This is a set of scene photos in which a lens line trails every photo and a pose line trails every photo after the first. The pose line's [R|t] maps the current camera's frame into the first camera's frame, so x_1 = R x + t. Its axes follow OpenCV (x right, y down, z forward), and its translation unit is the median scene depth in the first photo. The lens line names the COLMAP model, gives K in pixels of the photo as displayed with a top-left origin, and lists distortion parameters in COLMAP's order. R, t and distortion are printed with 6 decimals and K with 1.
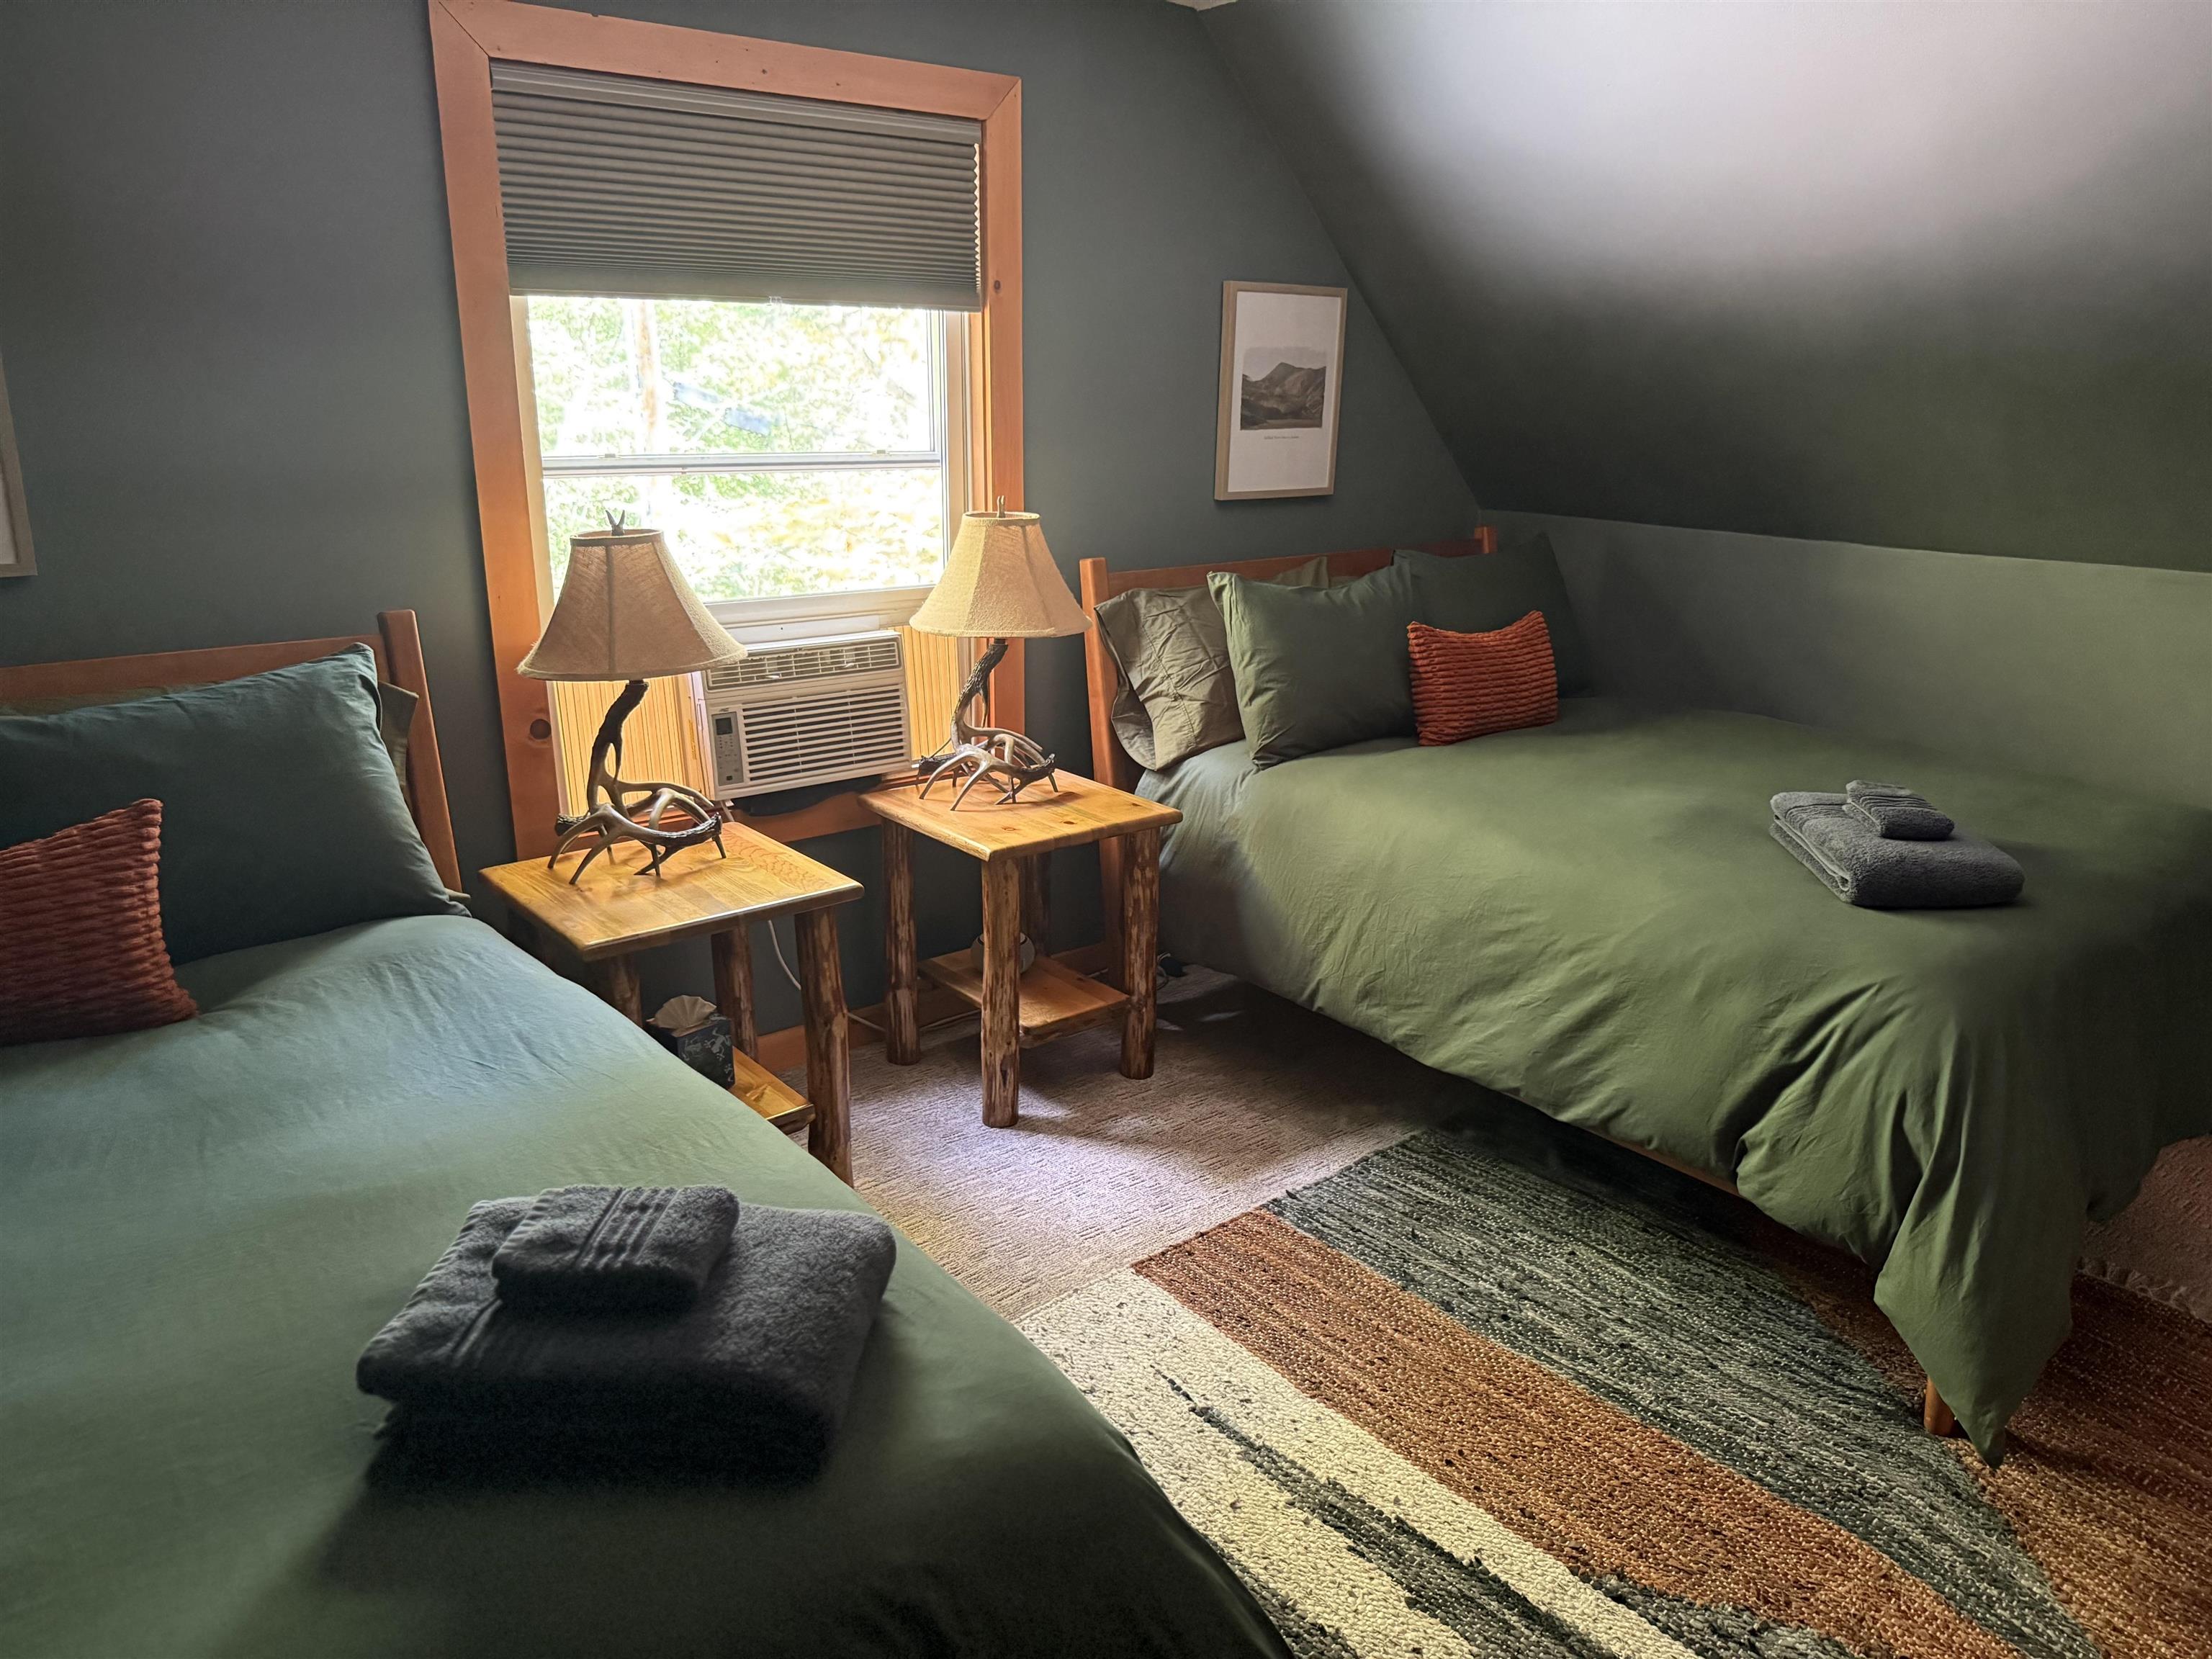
lens RADIAL K [[1542.0, 0, 1113.0], [0, 1542.0, 840.6], [0, 0, 1]] dist [0.149144, -0.232645]
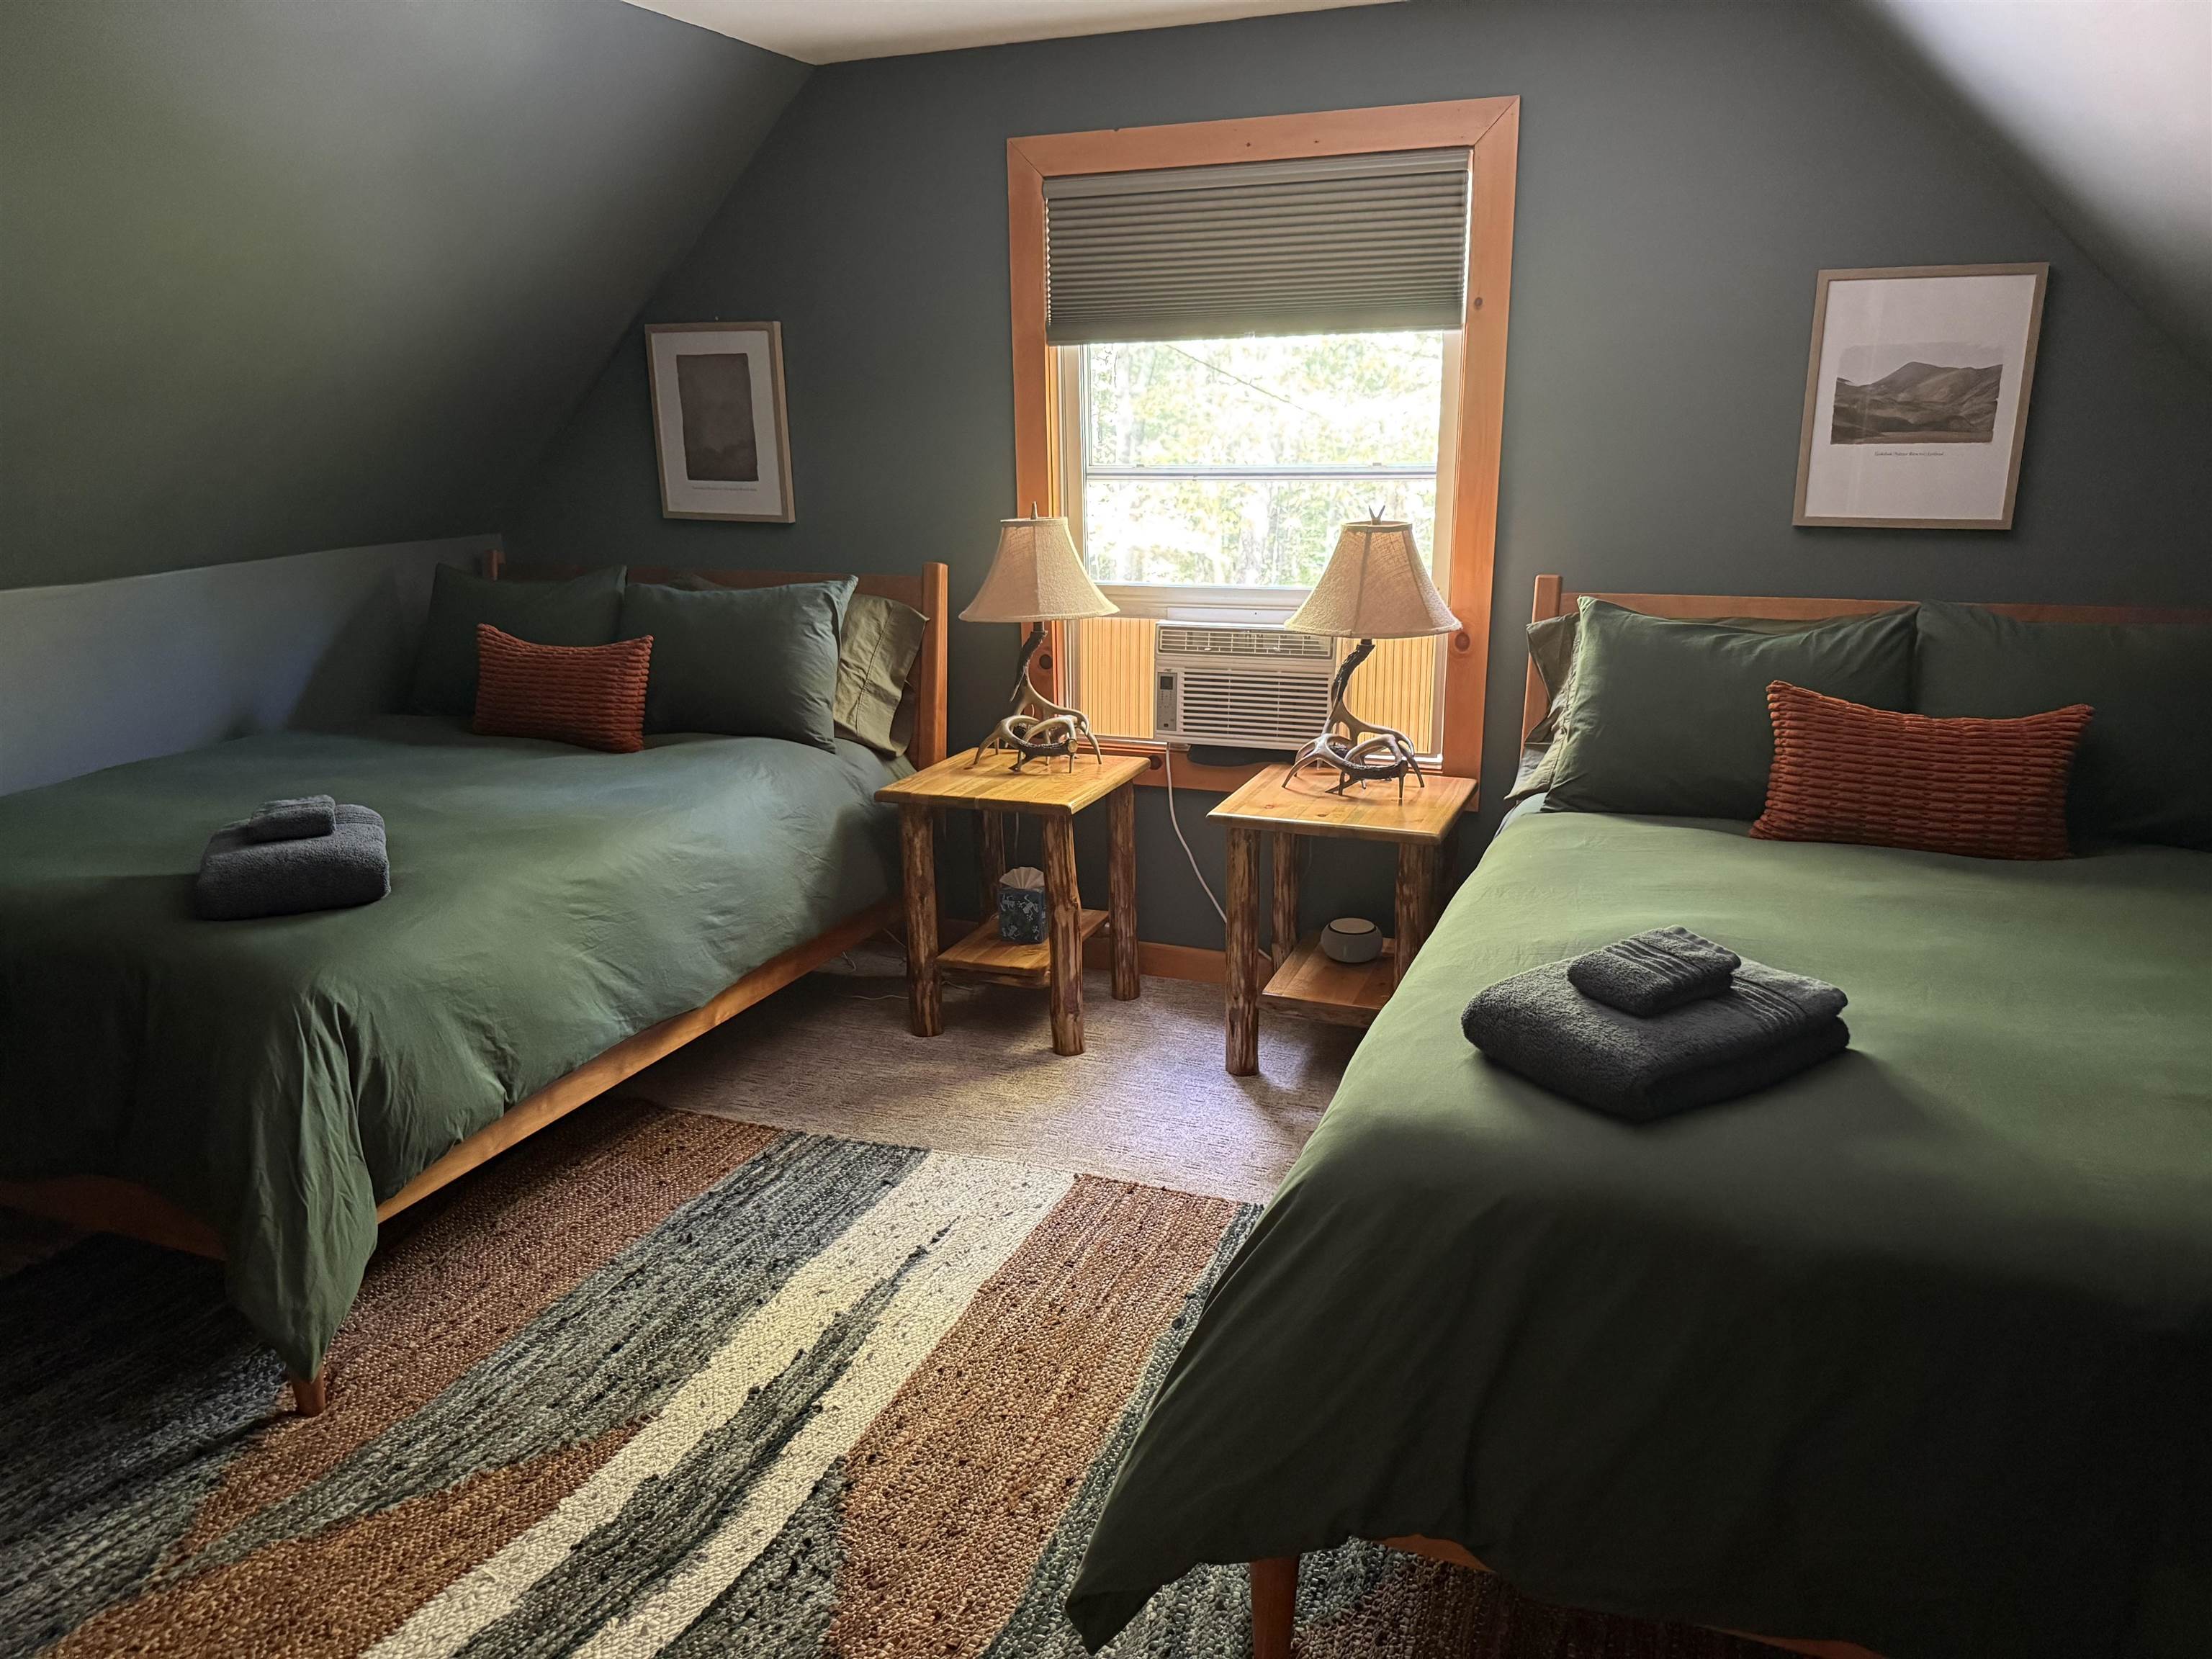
lens RADIAL K [[1542.0, 0, 1113.0], [0, 1542.0, 840.6], [0, 0, 1]] dist [0.149144, -0.232645]
pose [[0.505497, 0.236117, -0.829893, 0.742582], [-0.217674, 0.965615, 0.142145, -0.111338], [0.834920, 0.108793, 0.539512, 0.290062]]
